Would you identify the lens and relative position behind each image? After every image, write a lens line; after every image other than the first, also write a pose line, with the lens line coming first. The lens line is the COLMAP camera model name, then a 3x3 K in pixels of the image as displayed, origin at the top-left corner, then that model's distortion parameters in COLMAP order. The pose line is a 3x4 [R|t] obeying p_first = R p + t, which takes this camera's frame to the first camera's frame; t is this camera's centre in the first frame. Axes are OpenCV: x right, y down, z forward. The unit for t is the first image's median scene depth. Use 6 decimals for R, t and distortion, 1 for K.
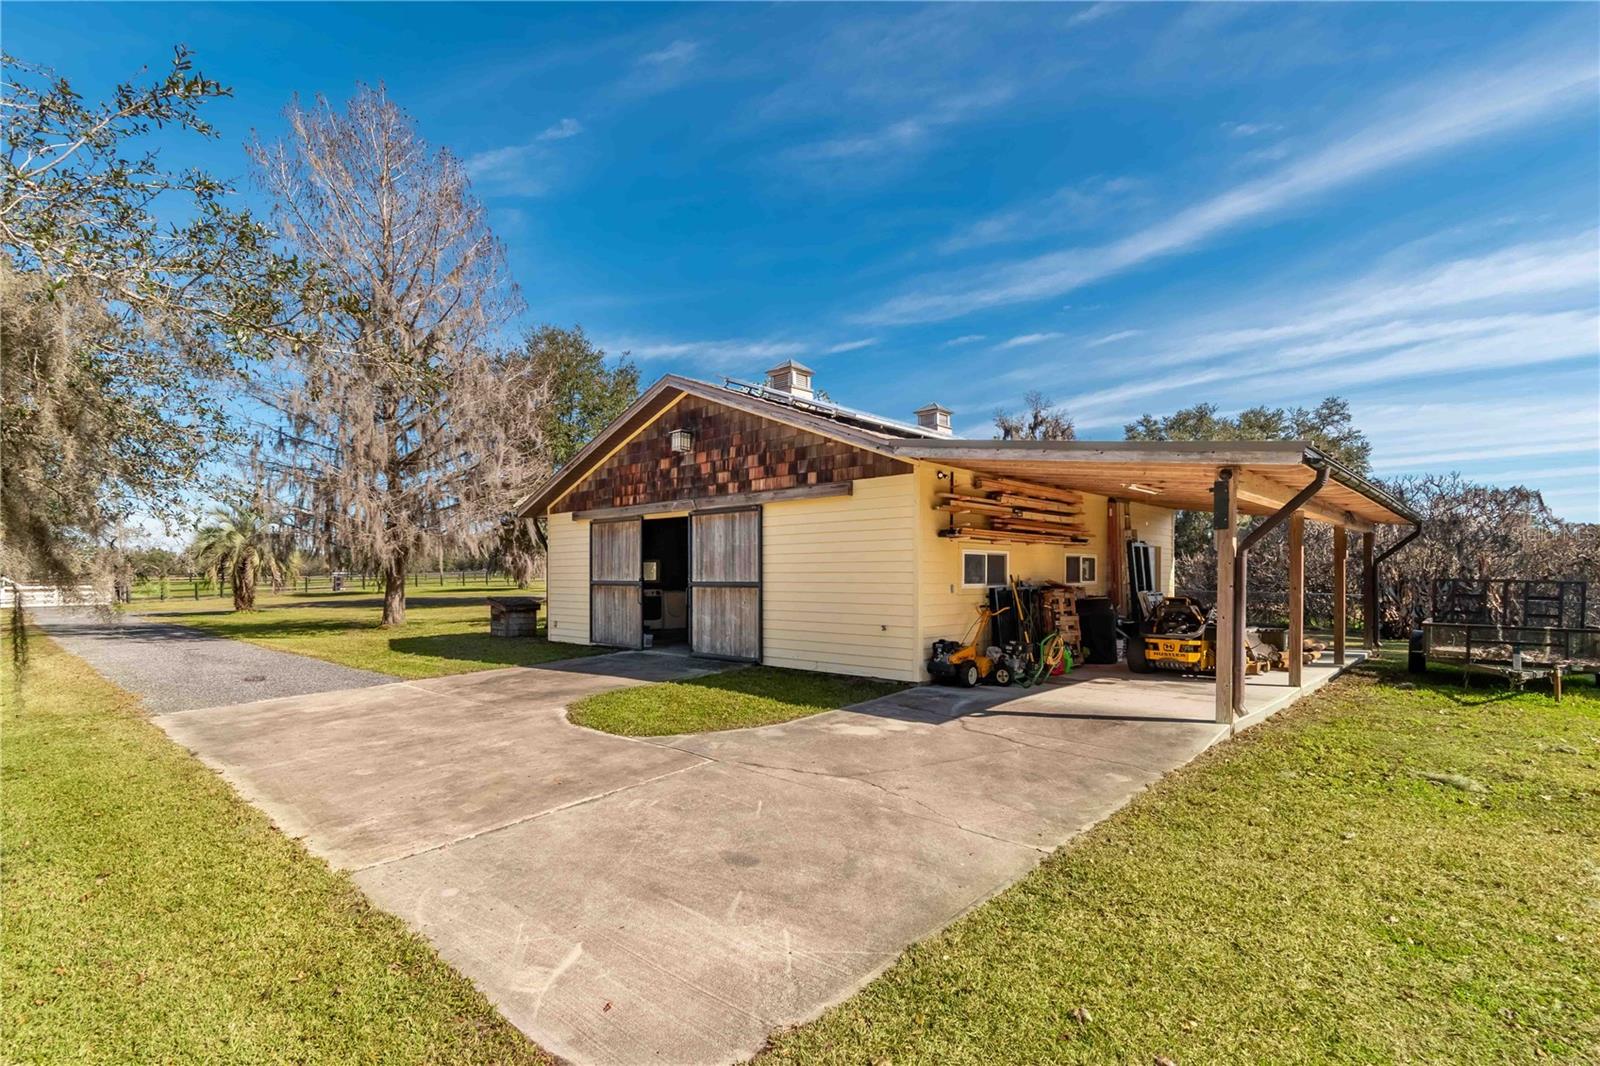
lens RADIAL K [[773.8, 0, 808.6], [0, 773.8, 578.3], [0, 0, 1]] dist [0.004931, 0.000366]
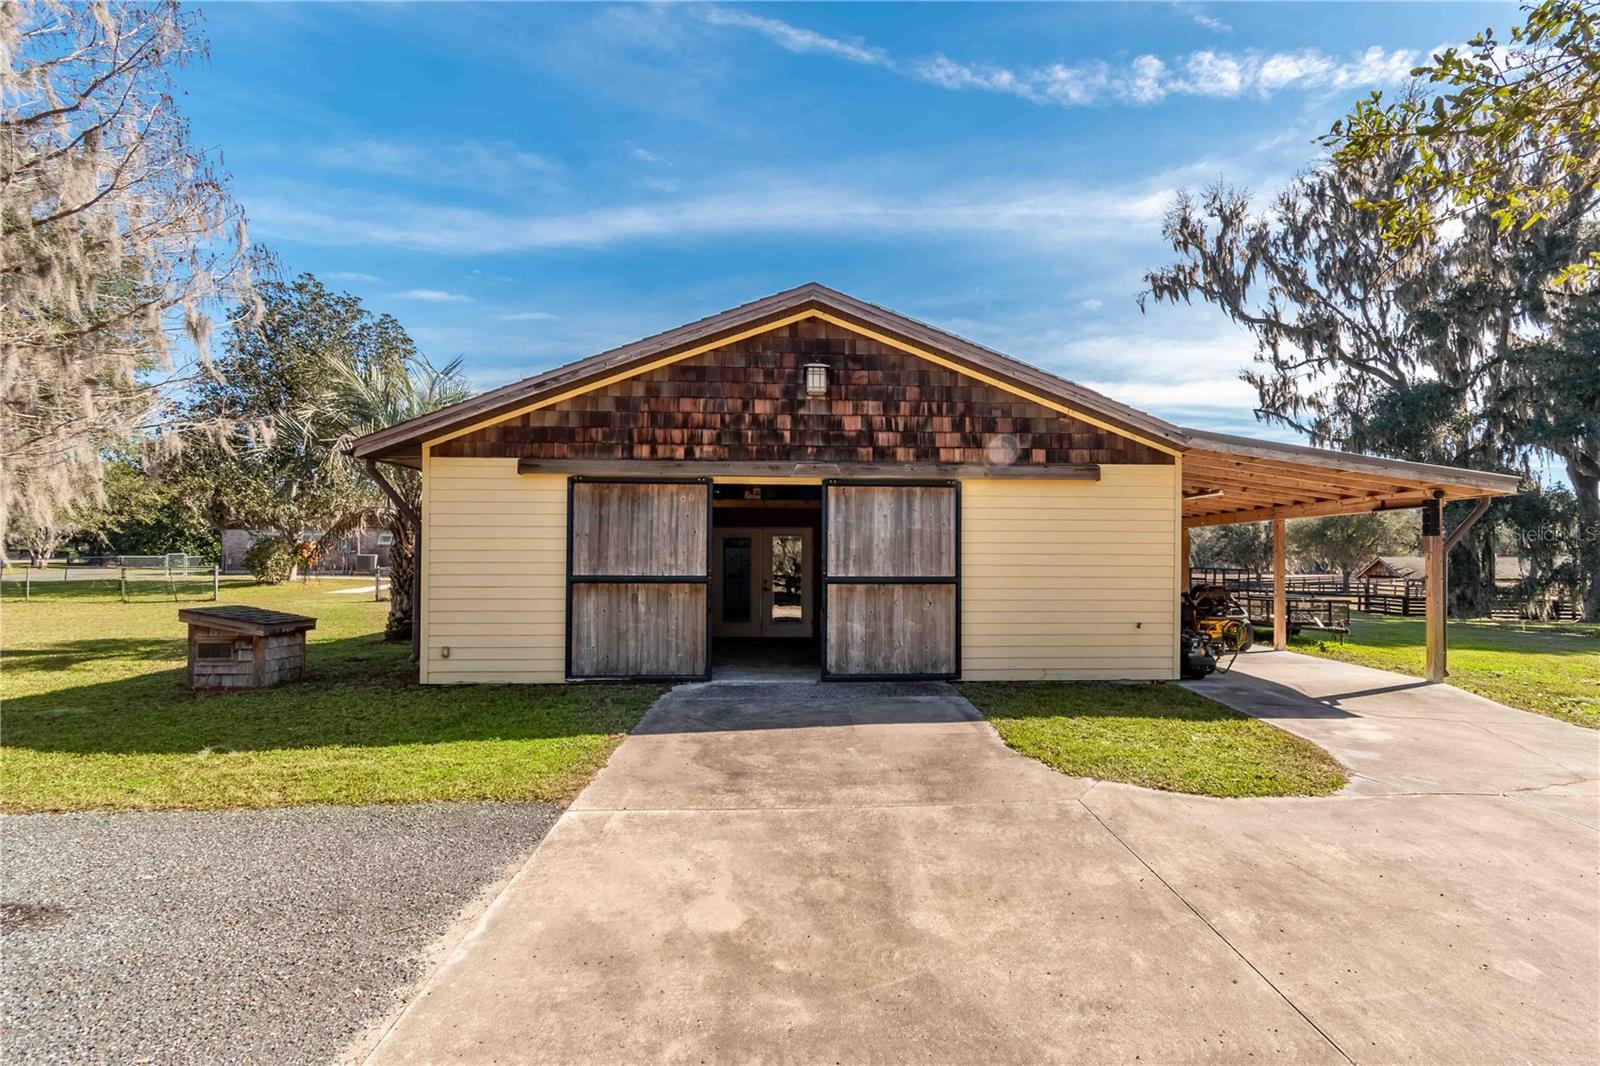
lens RADIAL K [[773.8, 0, 800.2], [0, 773.8, 534.8], [0, 0, 1]] dist [0.004931, 0.000366]
pose [[0.682811, 0.018174, 0.730369, -0.712498], [-0.003153, 0.999755, -0.021930, -0.019128], [-0.730588, 0.012671, 0.682701, 0.535999]]
